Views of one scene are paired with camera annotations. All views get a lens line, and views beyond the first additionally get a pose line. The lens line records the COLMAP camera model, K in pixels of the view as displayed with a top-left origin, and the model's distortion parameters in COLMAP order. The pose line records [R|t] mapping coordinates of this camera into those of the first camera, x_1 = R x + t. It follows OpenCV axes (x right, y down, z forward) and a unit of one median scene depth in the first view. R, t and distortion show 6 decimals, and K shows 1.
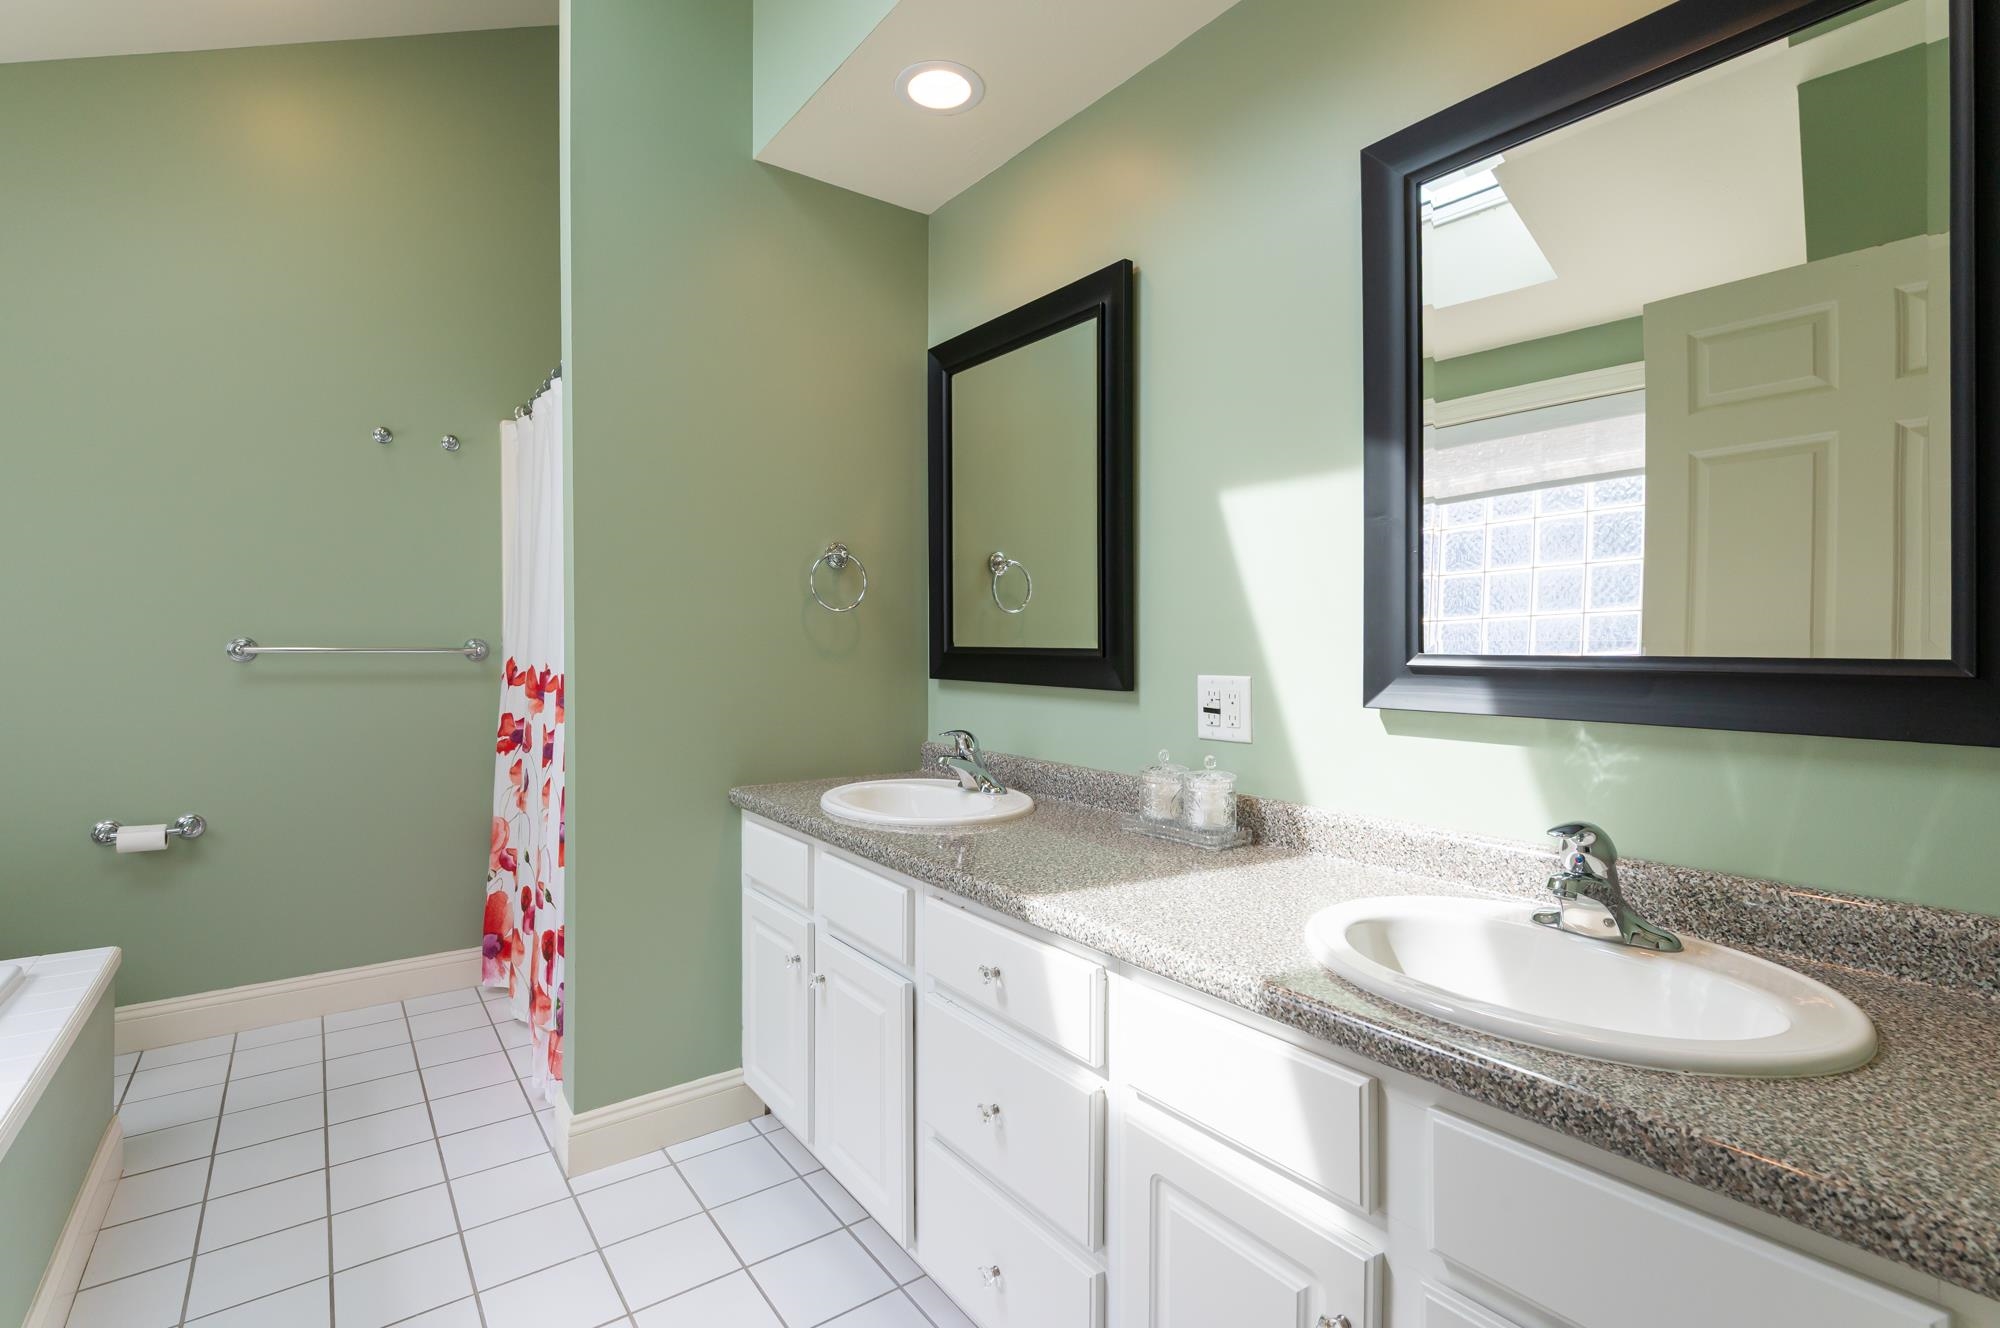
lens RADIAL K [[902.5, 0, 989.0], [0, 902.5, 665.5], [0, 0, 1]] dist [0.000303, 0.000203]
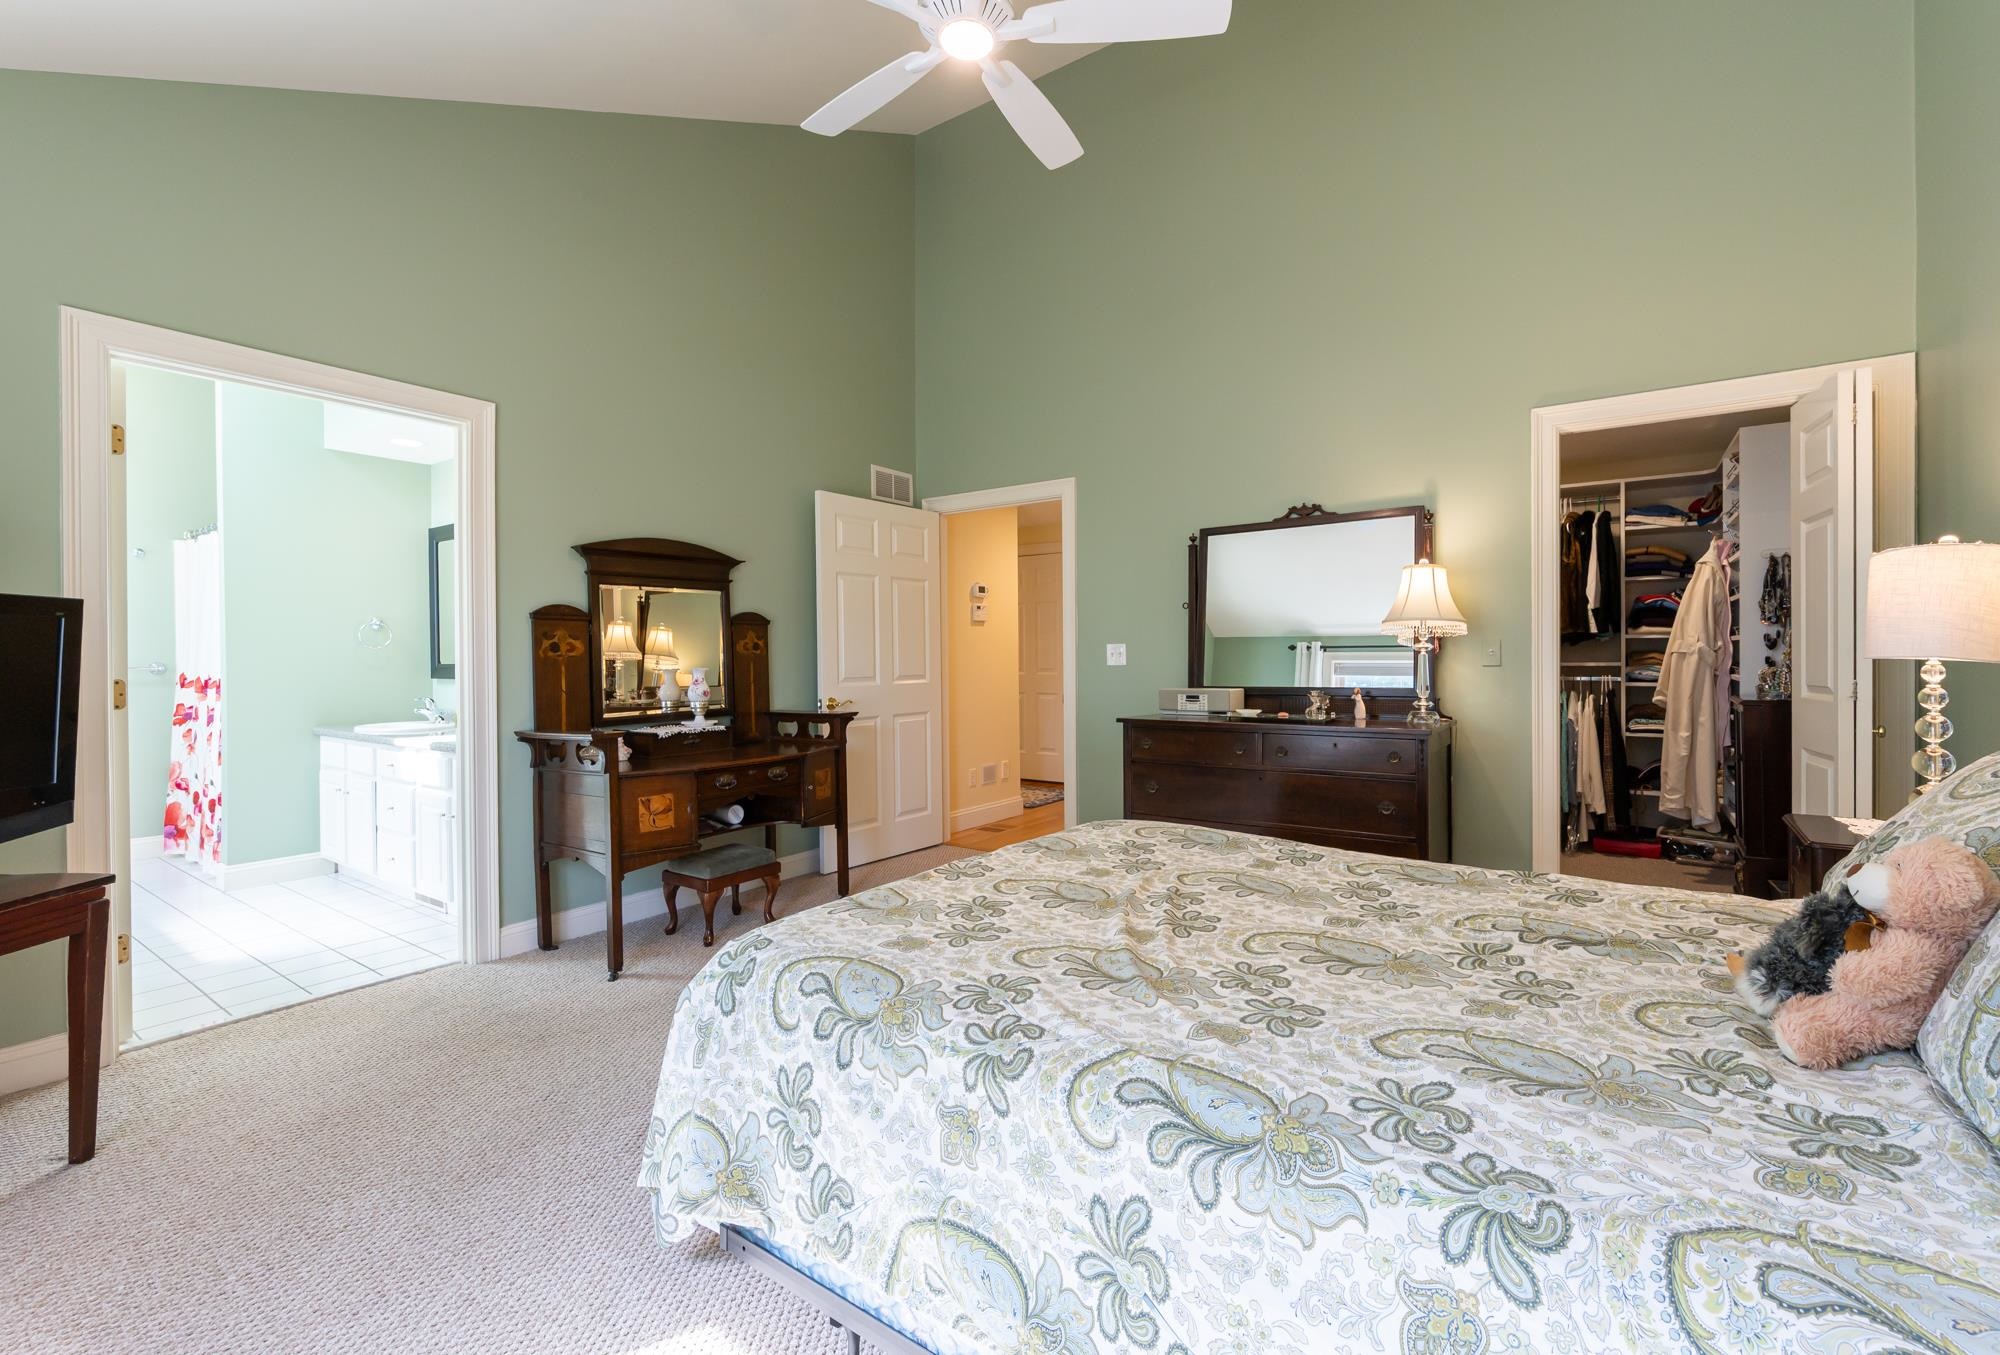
lens RADIAL K [[827.3, 0, 1046.7], [0, 827.3, 672.9], [0, 0, 1]] dist [-0.002792, -0.000320]
pose [[0.940733, -0.012875, 0.338903, 0.588869], [0.016798, 0.999822, -0.008646, 0.039041], [-0.338731, 0.013826, 0.940782, -1.247047]]
